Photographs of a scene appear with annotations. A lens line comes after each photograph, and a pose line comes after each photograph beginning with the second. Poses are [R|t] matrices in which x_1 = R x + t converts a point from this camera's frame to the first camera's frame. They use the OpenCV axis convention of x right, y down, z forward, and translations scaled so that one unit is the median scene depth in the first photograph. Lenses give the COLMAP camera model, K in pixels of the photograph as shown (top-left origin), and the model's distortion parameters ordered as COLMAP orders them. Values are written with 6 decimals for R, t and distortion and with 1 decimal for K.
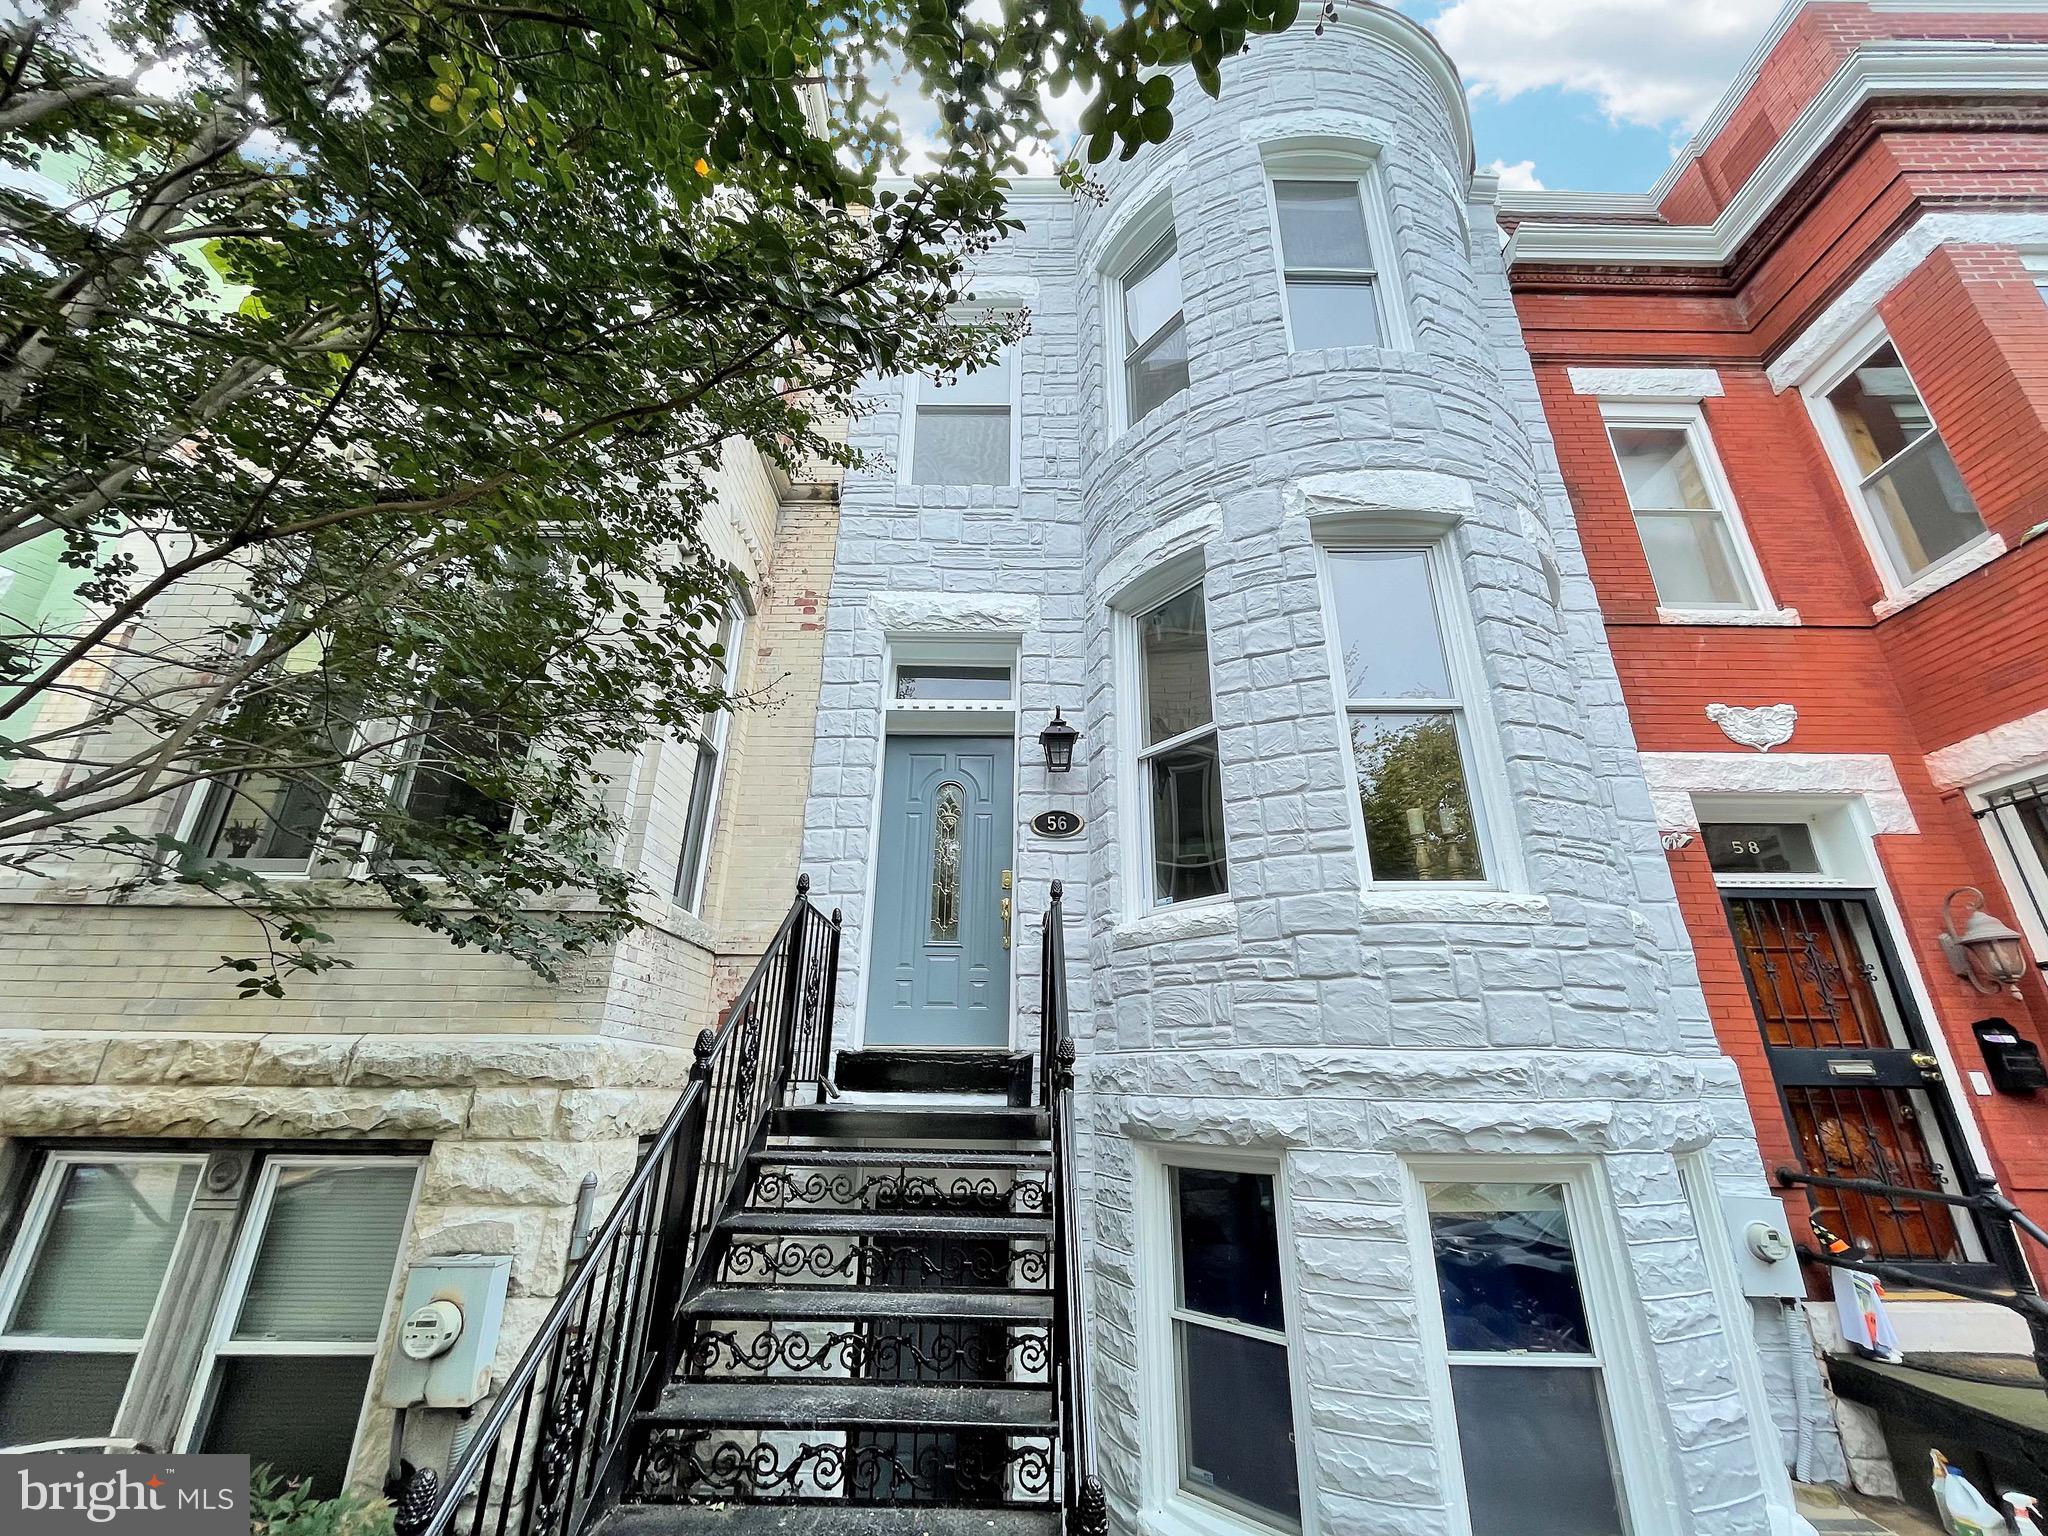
lens RADIAL K [[822.0, 0, 1022.0], [0, 822.0, 764.6], [0, 0, 1]] dist [-0.005418, 0.001166]
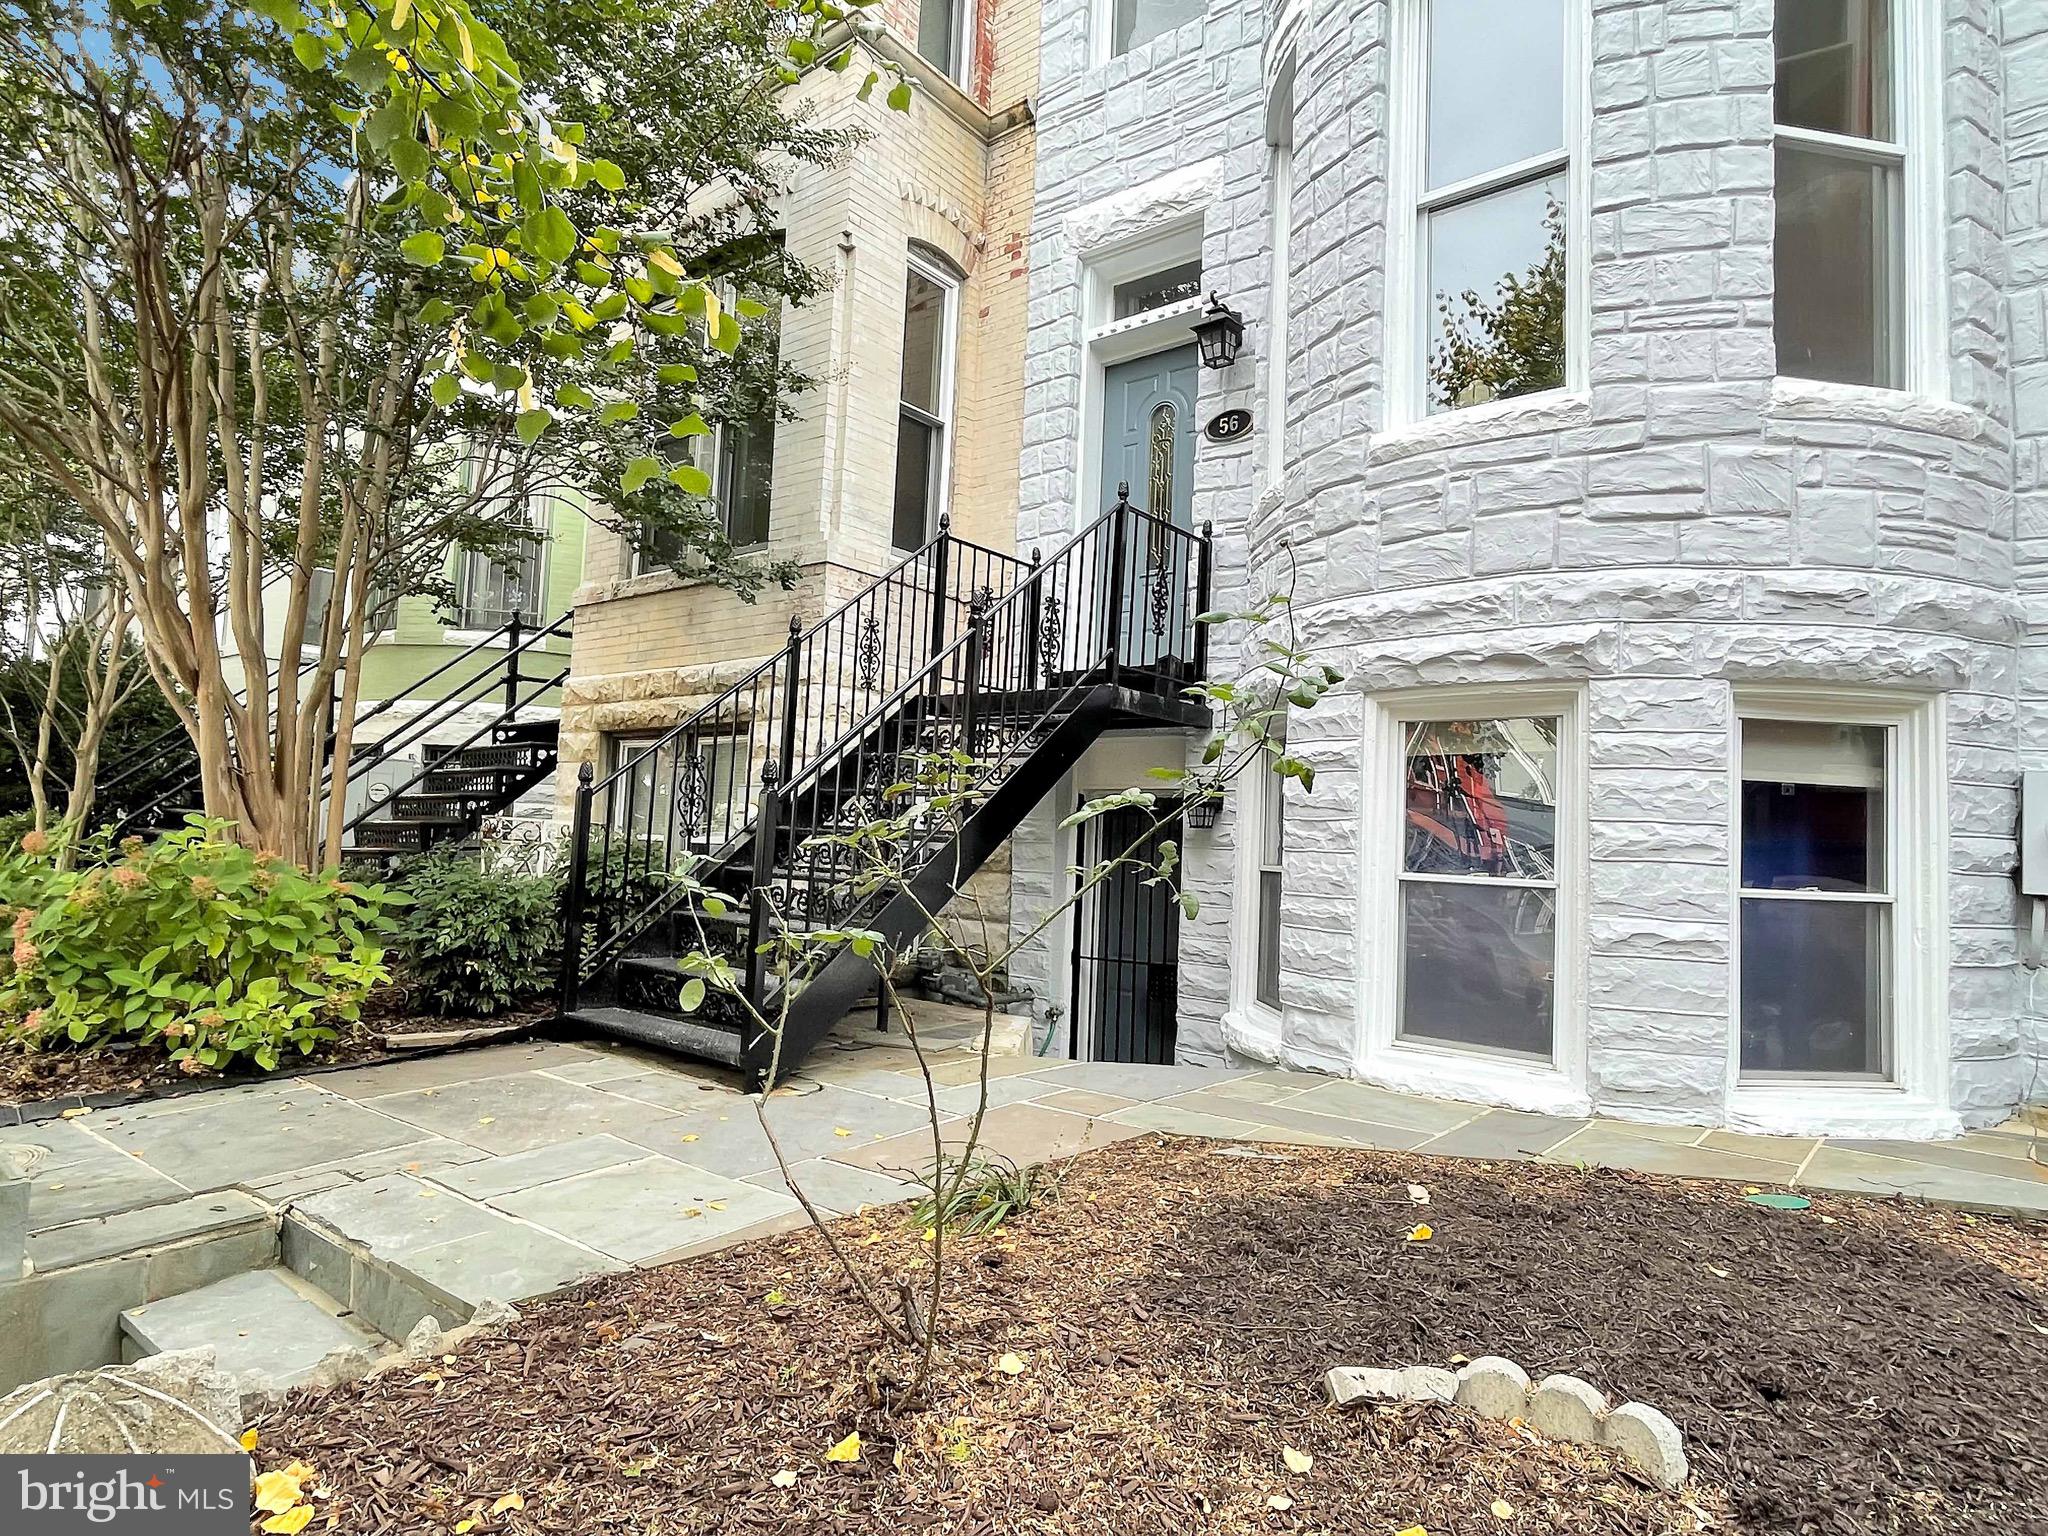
lens RADIAL K [[1157.7, 0, 1017.9], [0, 1157.7, 759.0], [0, 0, 1]] dist [-0.003385, -0.000958]
pose [[0.769299, -0.024314, -0.638427, 0.914231], [0.196939, 0.959640, 0.200763, 0.167240], [0.607779, -0.280178, 0.743038, -0.282041]]
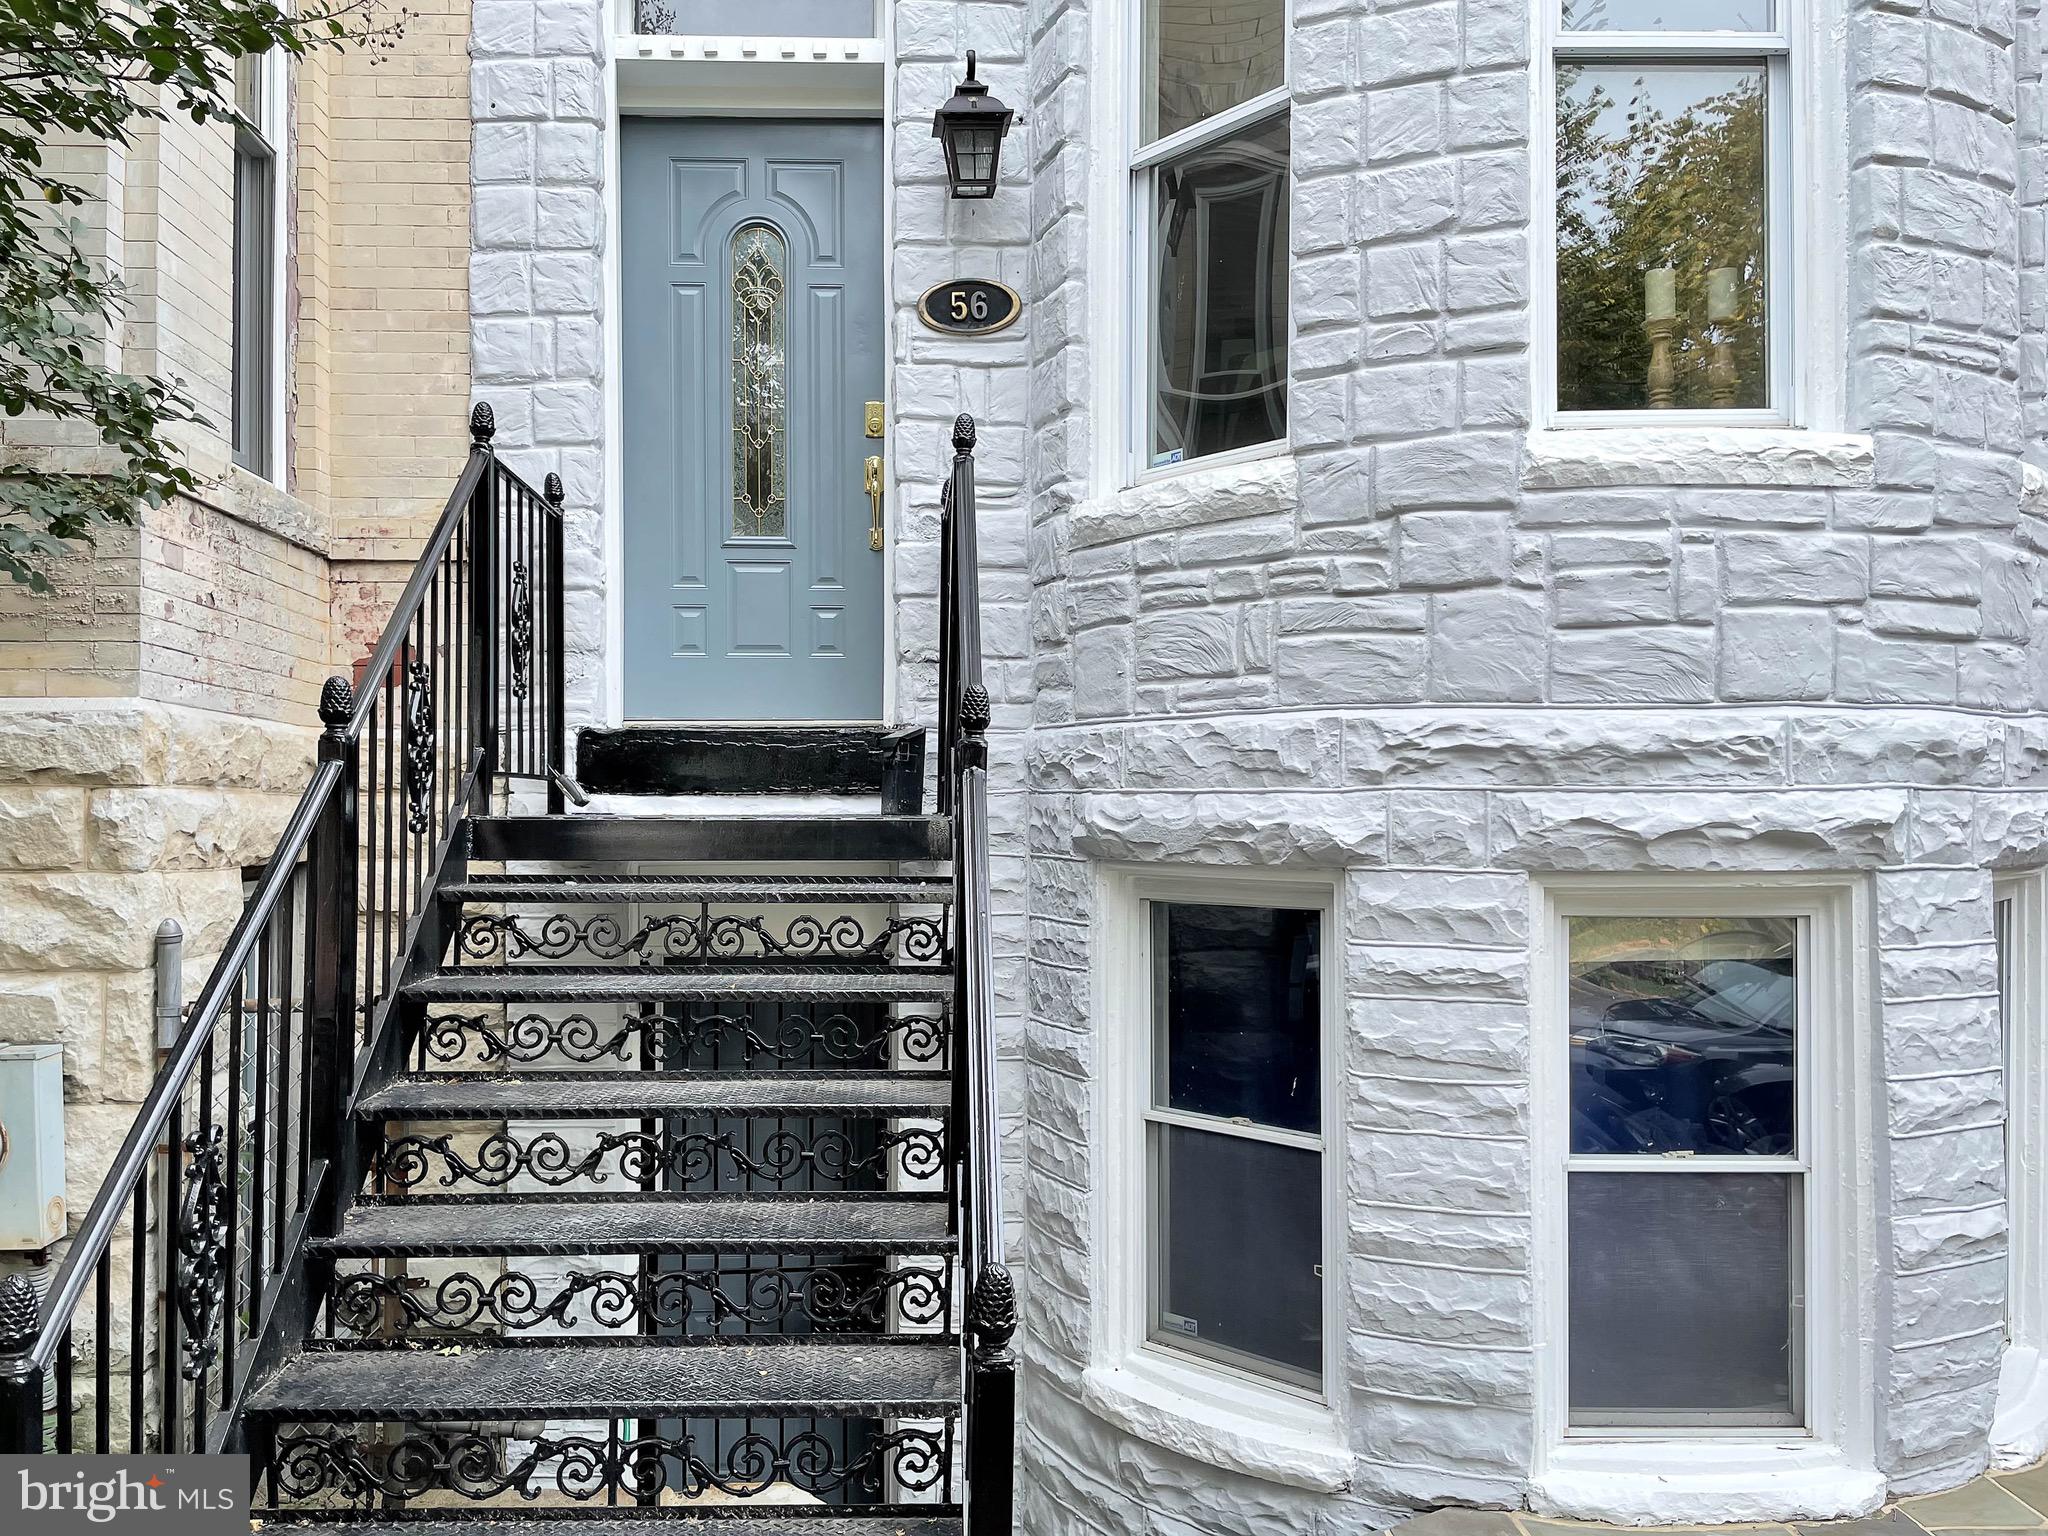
lens RADIAL K [[1576.5, 0, 960.1], [0, 1576.5, 792.1], [0, 0, 1]] dist [0.072357, -0.090230]
pose [[0.999599, -0.011133, 0.026020, 0.010640], [0.001216, 0.935431, 0.353507, 0.007392], [-0.028275, -0.353334, 0.935070, -0.046141]]
